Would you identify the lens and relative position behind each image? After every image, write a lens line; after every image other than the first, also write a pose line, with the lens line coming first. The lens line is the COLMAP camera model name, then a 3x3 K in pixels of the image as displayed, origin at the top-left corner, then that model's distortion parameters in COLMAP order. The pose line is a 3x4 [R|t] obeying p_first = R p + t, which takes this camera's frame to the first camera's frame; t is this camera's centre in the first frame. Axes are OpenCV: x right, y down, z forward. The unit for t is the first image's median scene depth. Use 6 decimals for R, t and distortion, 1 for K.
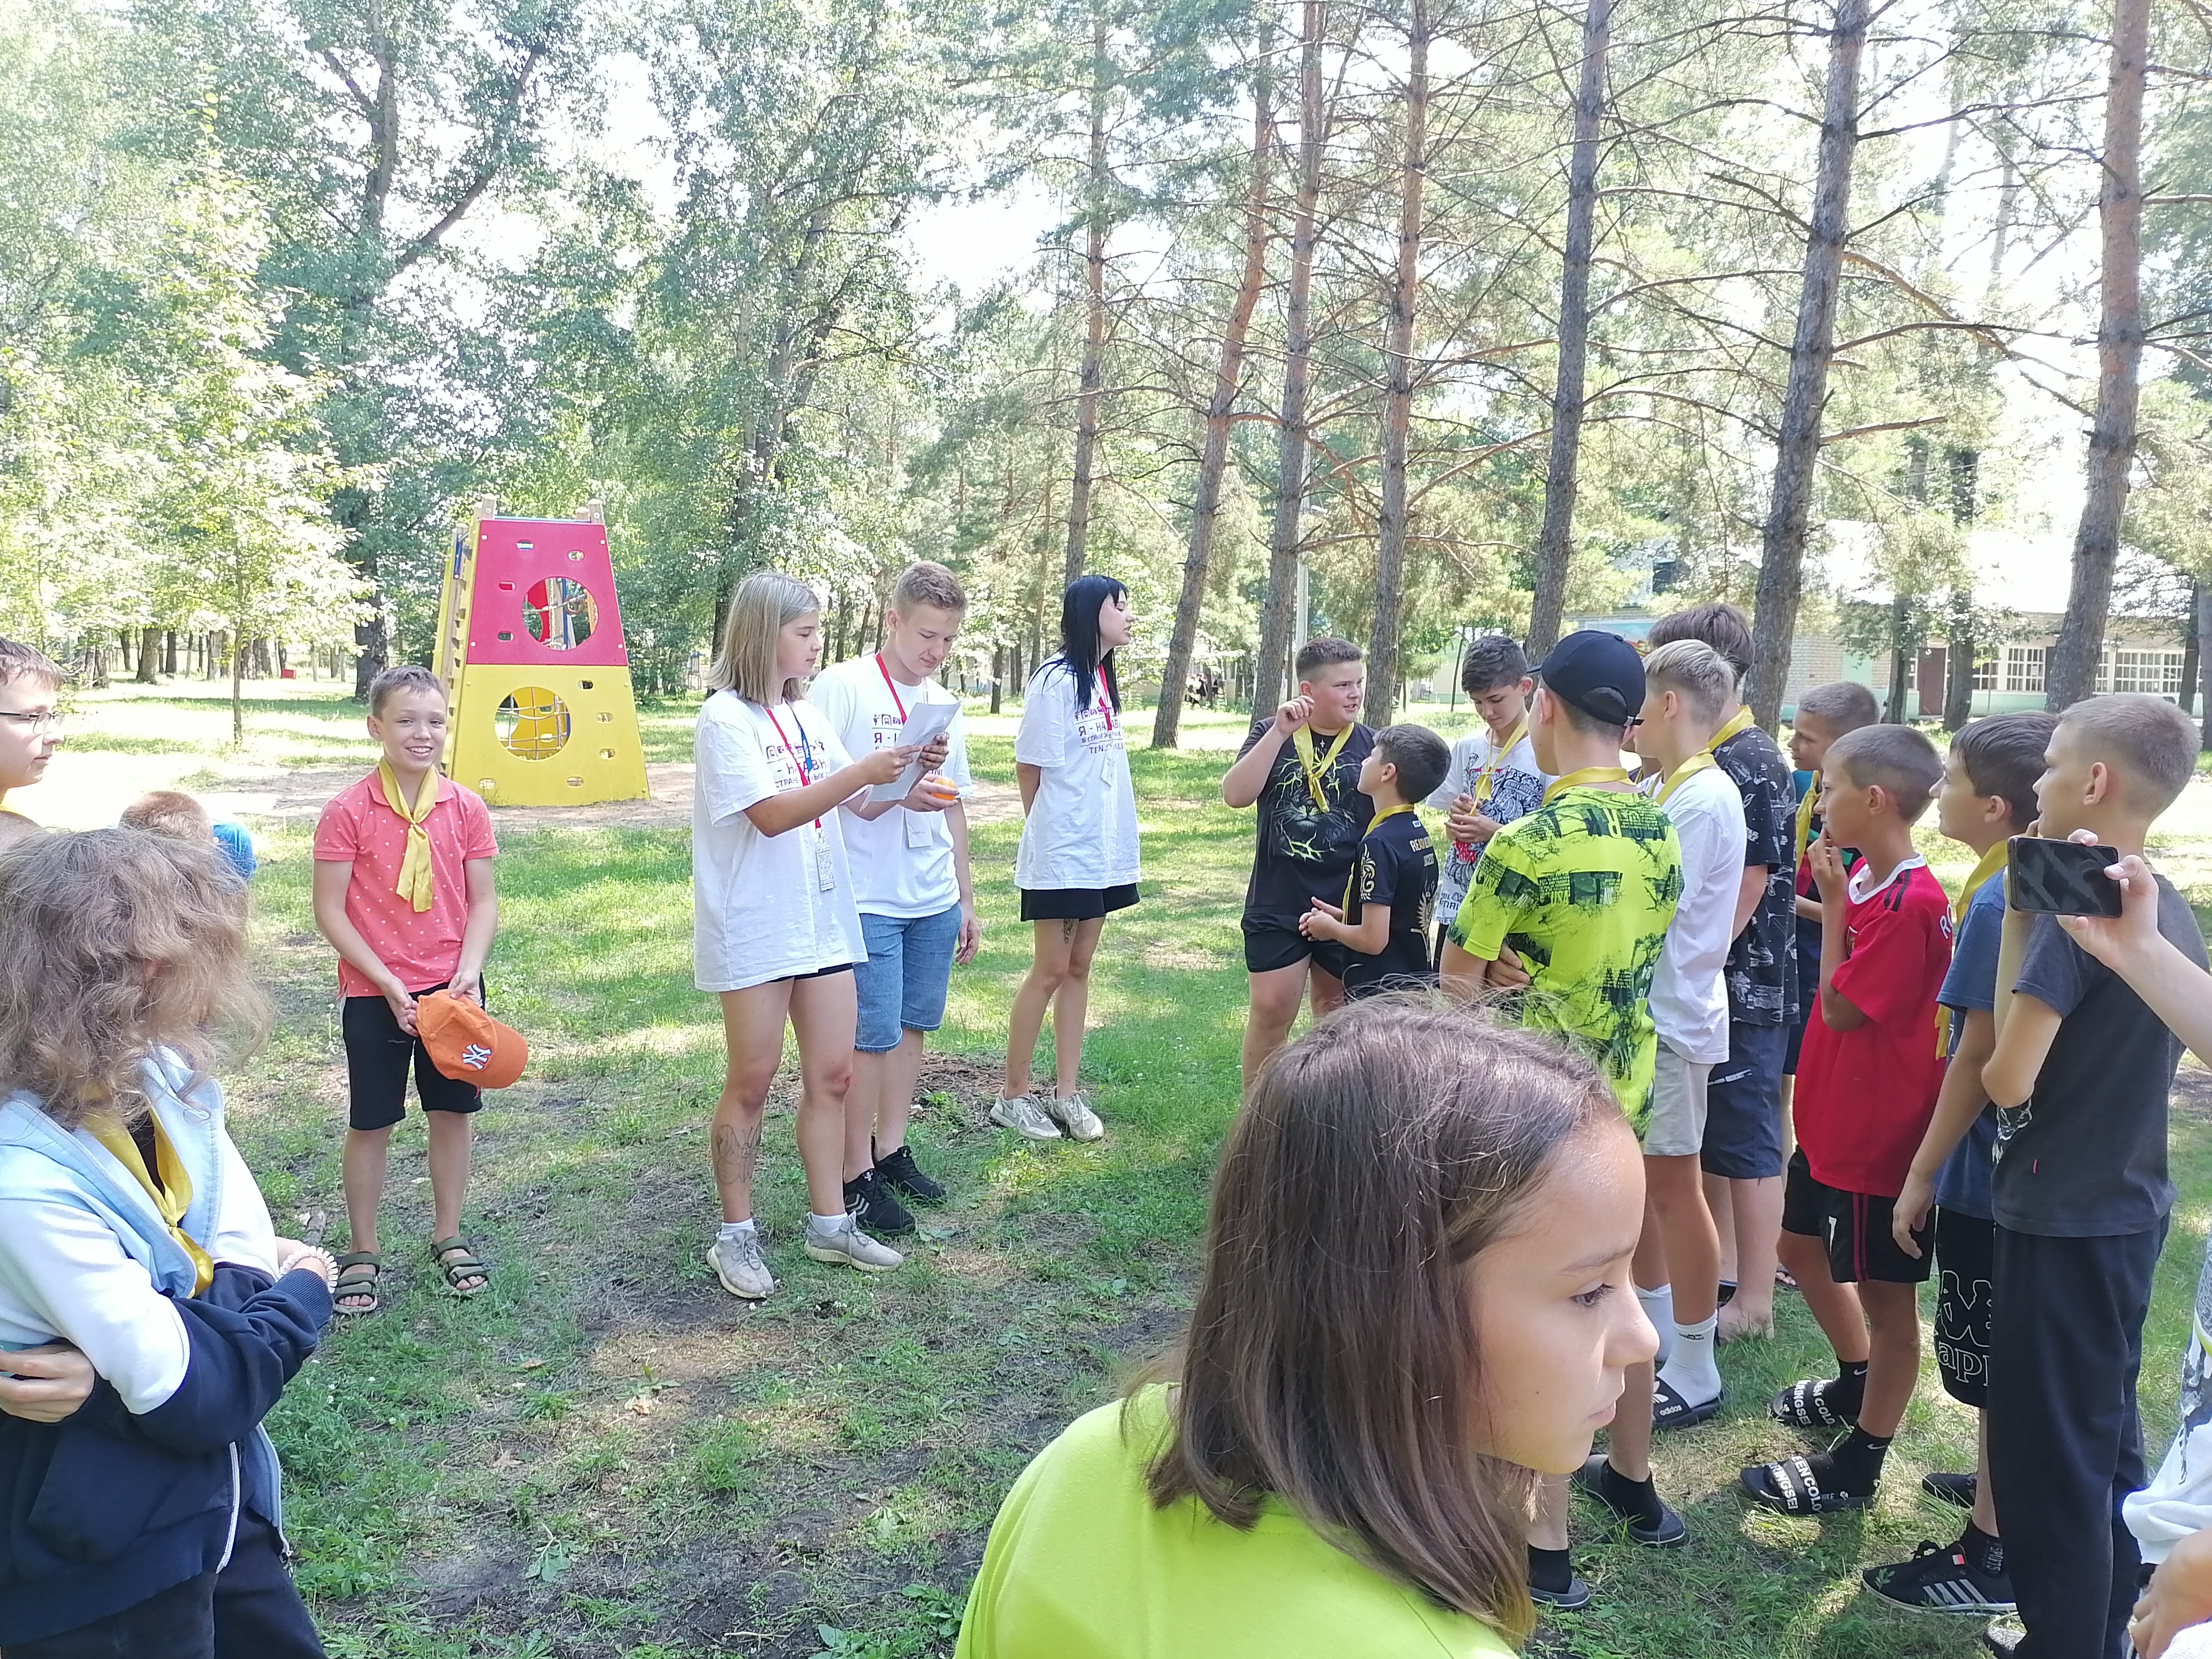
lens RADIAL K [[1658.0, 0, 1106.0], [0, 1658.0, 829.5], [0, 0, 1]] dist [-0.018664, 0.003790]
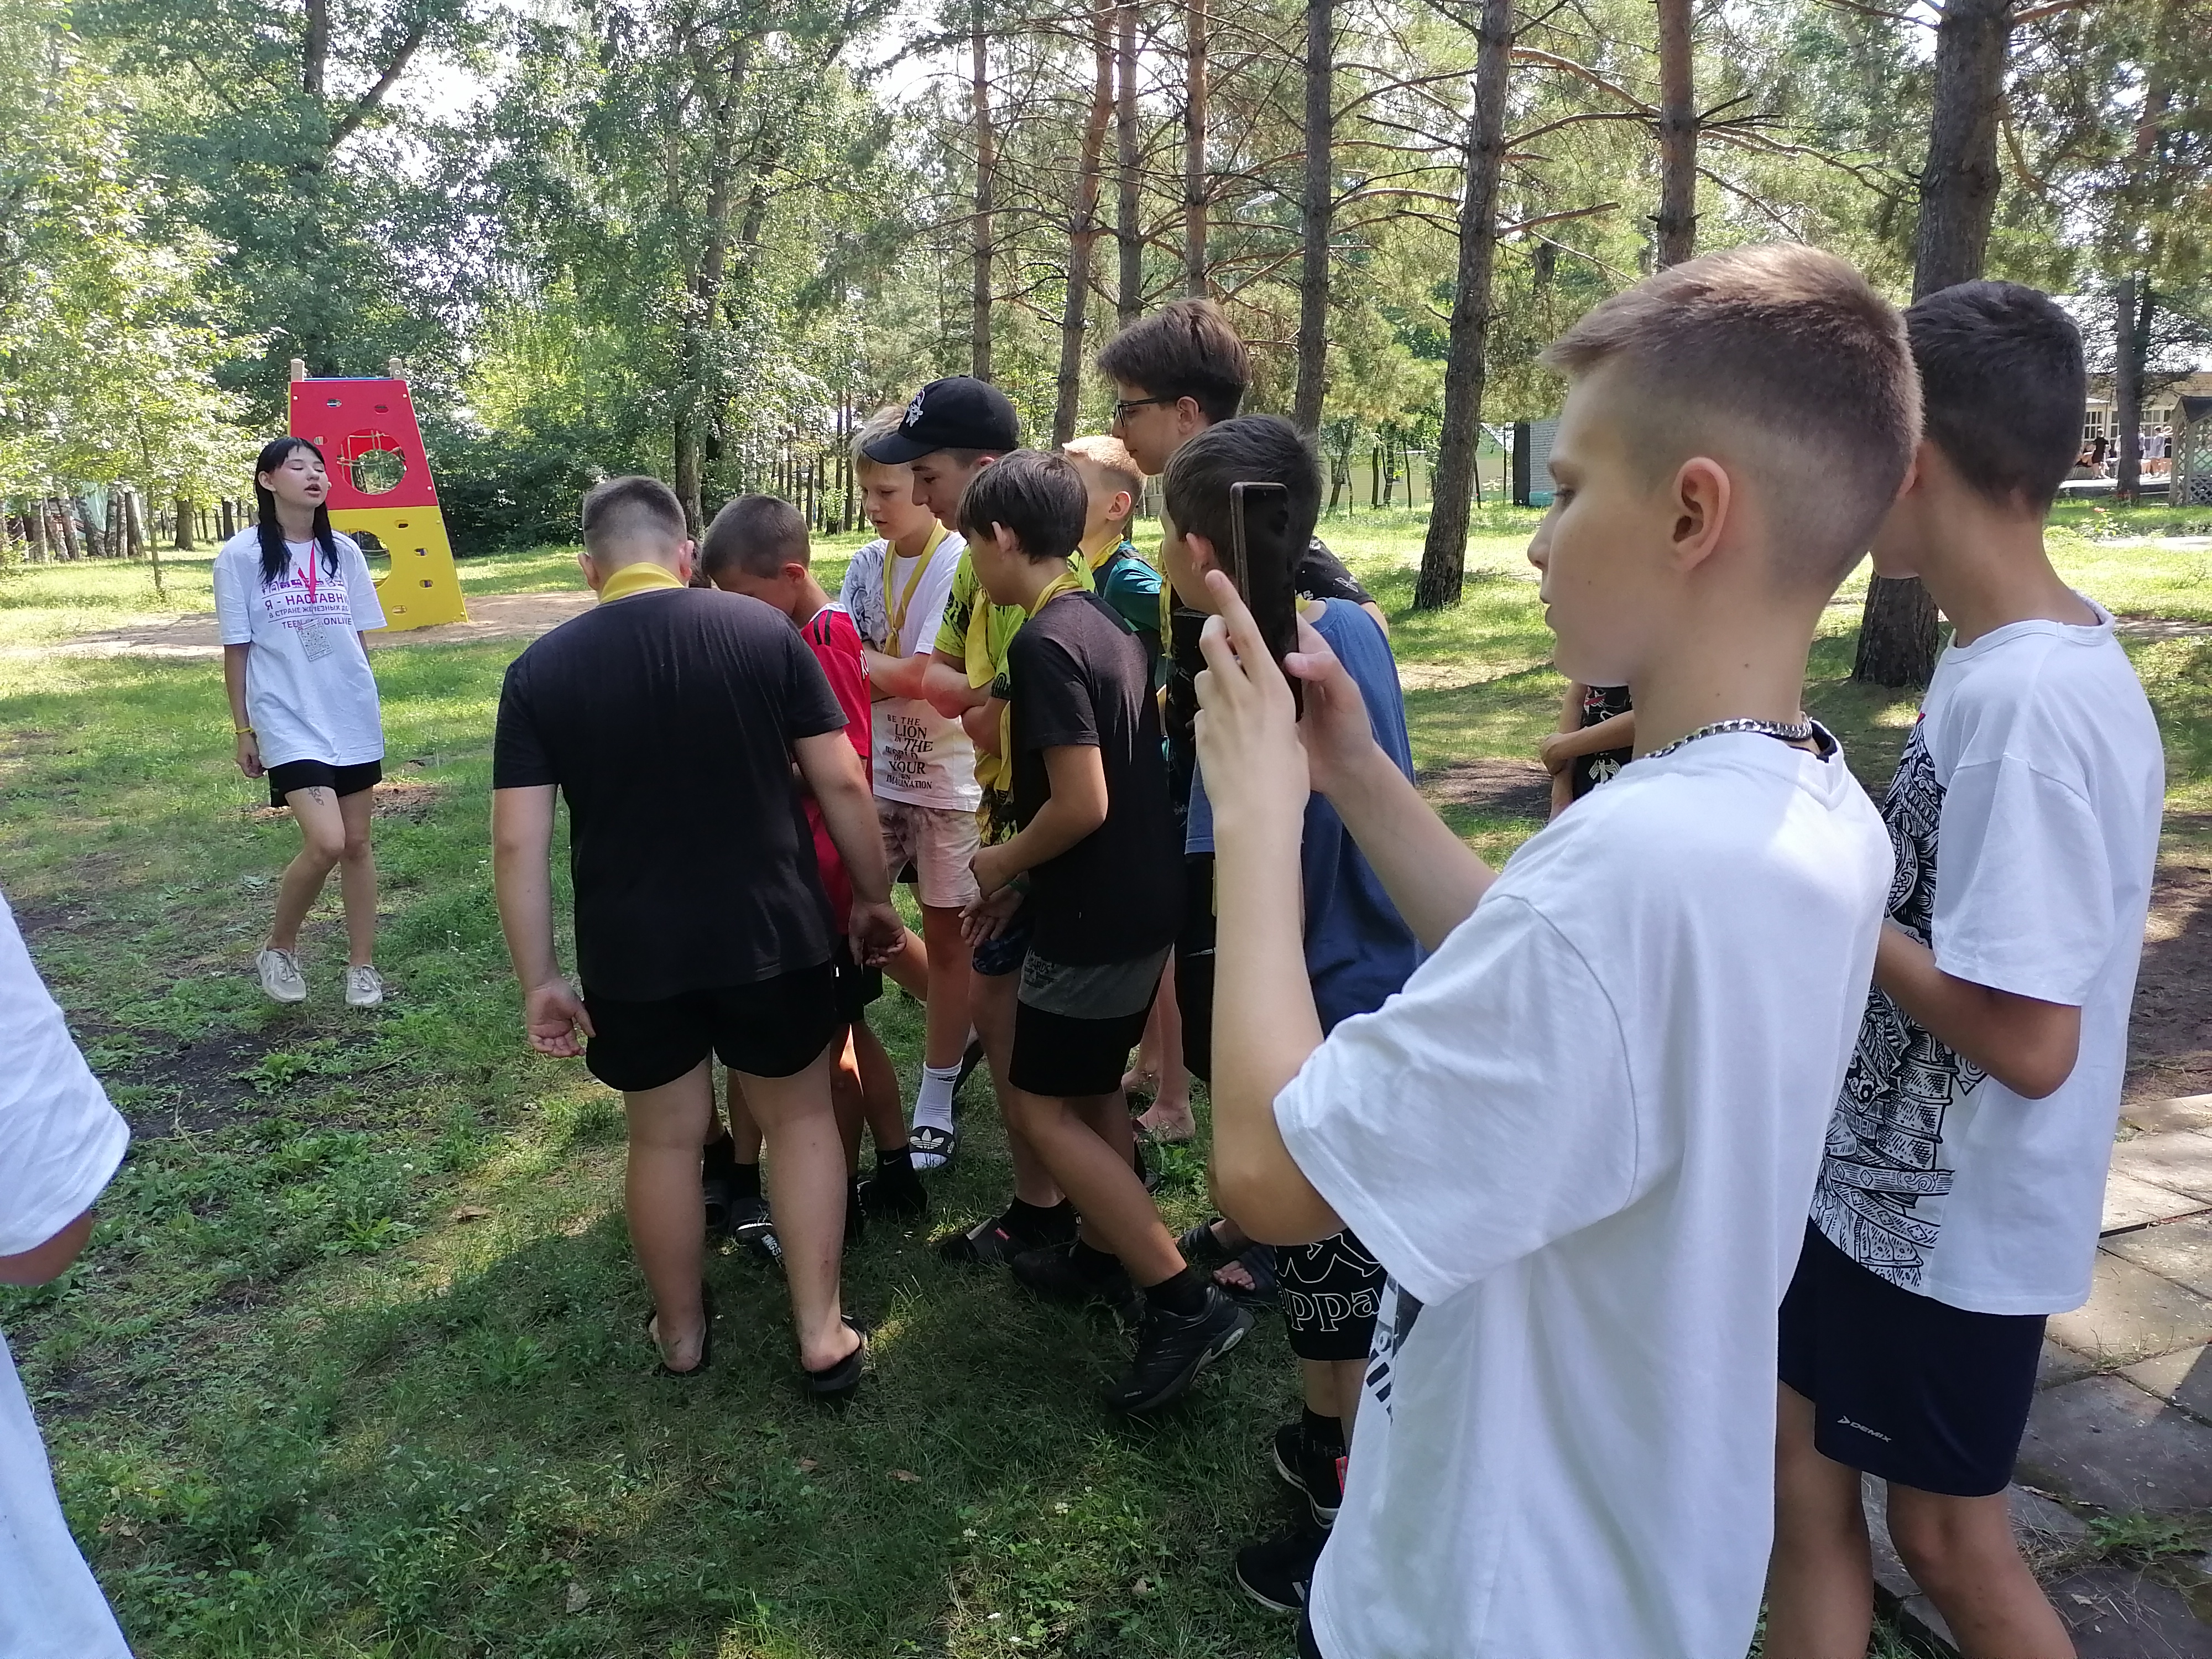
lens RADIAL K [[1649.9, 0, 1106.0], [0, 1649.9, 829.5], [0, 0, 1]] dist [-0.015681, 0.006674]
pose [[0.997521, -0.044382, -0.054609, 0.090050], [0.050019, 0.993042, 0.106612, 0.010104], [0.049498, -0.109080, 0.992800, -0.051323]]
